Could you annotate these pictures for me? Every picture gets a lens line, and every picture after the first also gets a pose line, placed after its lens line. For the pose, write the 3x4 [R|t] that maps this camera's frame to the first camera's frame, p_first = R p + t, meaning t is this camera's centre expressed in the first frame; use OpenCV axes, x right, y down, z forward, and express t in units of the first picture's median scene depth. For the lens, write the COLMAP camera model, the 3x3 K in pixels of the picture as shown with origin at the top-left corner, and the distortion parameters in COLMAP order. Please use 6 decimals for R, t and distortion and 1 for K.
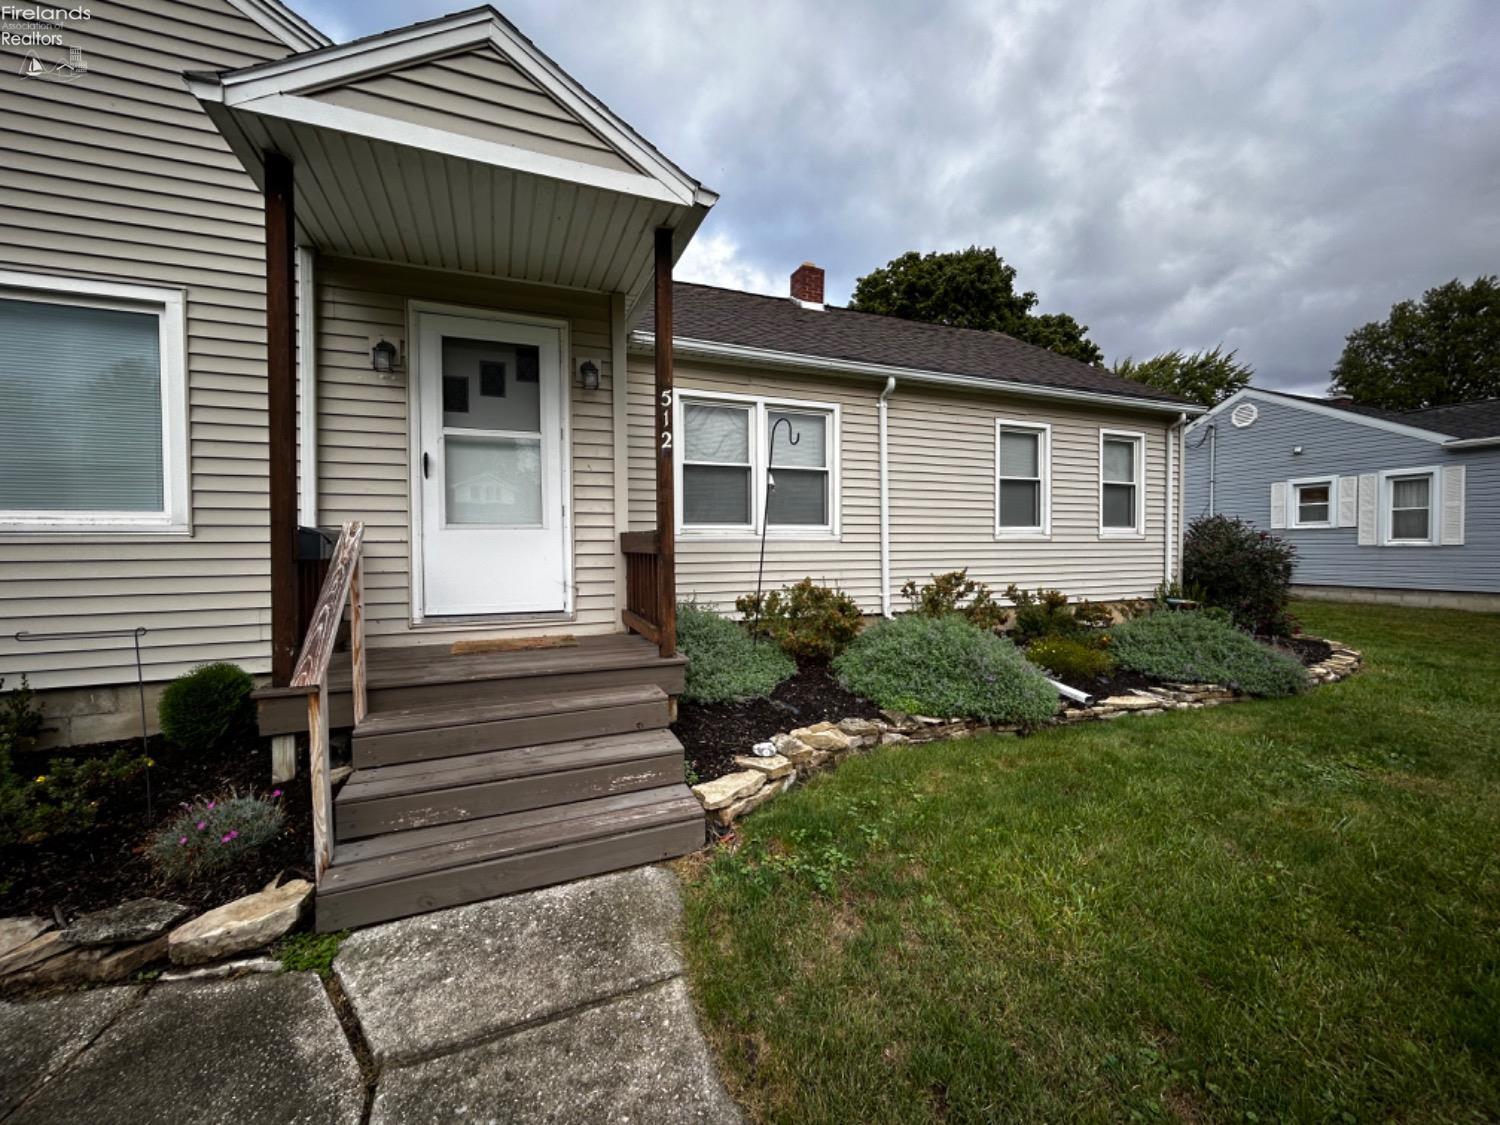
lens RADIAL K [[605.2, 0, 747.6], [0, 605.2, 559.1], [0, 0, 1]] dist [-0.001653, 0.001006]
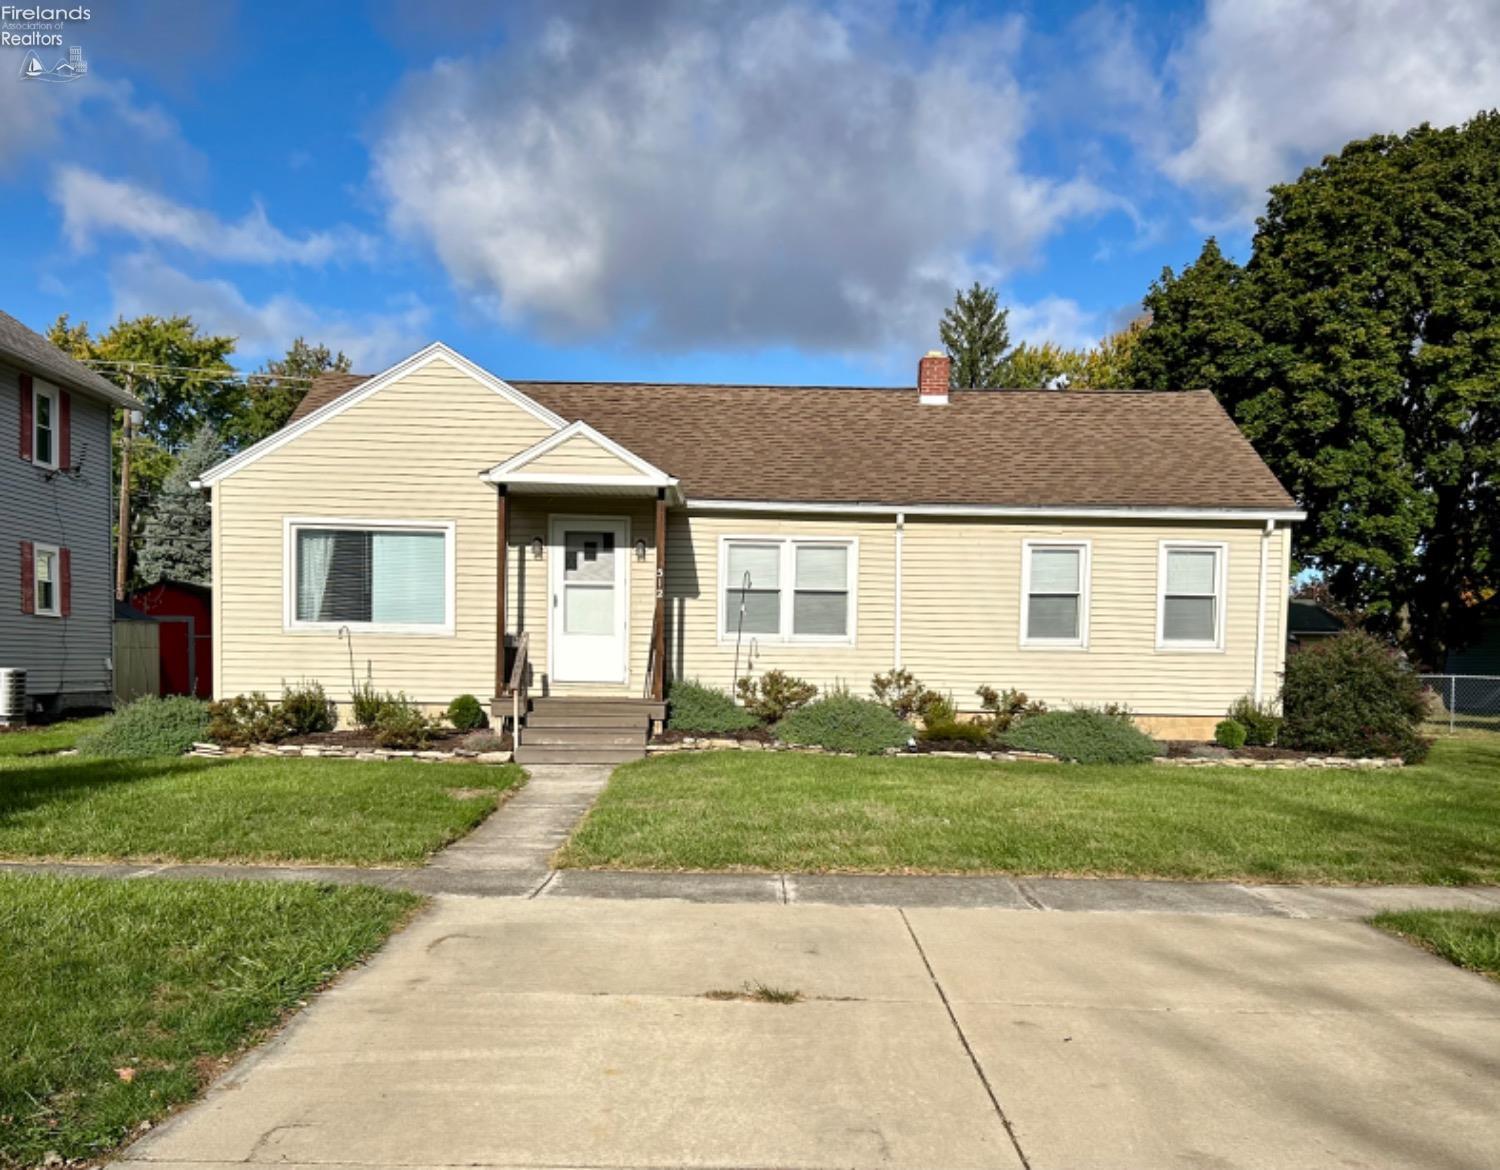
lens RADIAL K [[1415.4, 0, 754.6], [0, 1415.4, 717.8], [0, 0, 1]] dist [0.036695, 0.000000]
pose [[0.930558, 0.037159, -0.364254, 2.021446], [-0.031931, 0.999283, 0.020368, 0.122516], [0.364749, -0.007322, 0.931077, -3.497166]]
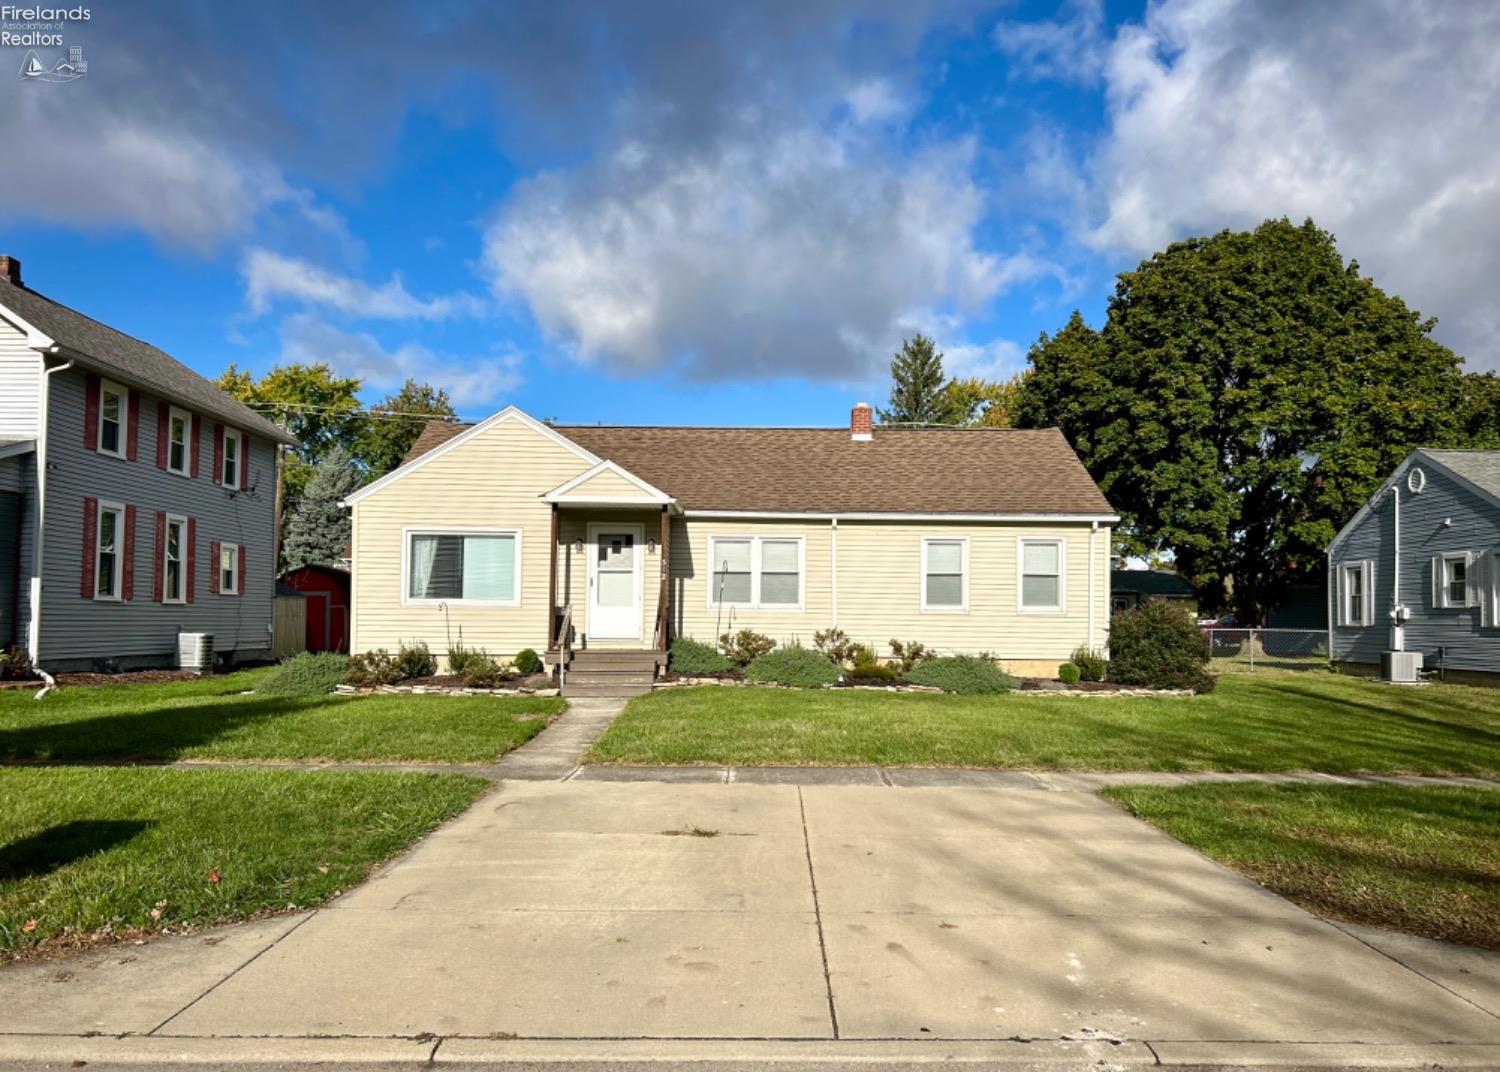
lens RADIAL K [[1154.7, 0, 767.8], [0, 1154.7, 557.2], [0, 0, 1]] dist [0.063212, -0.015545]
pose [[0.929355, -0.003346, -0.369173, 2.545618], [-0.023945, 0.997307, -0.069318, 0.089312], [0.368411, 0.073261, 0.926772, -4.232192]]
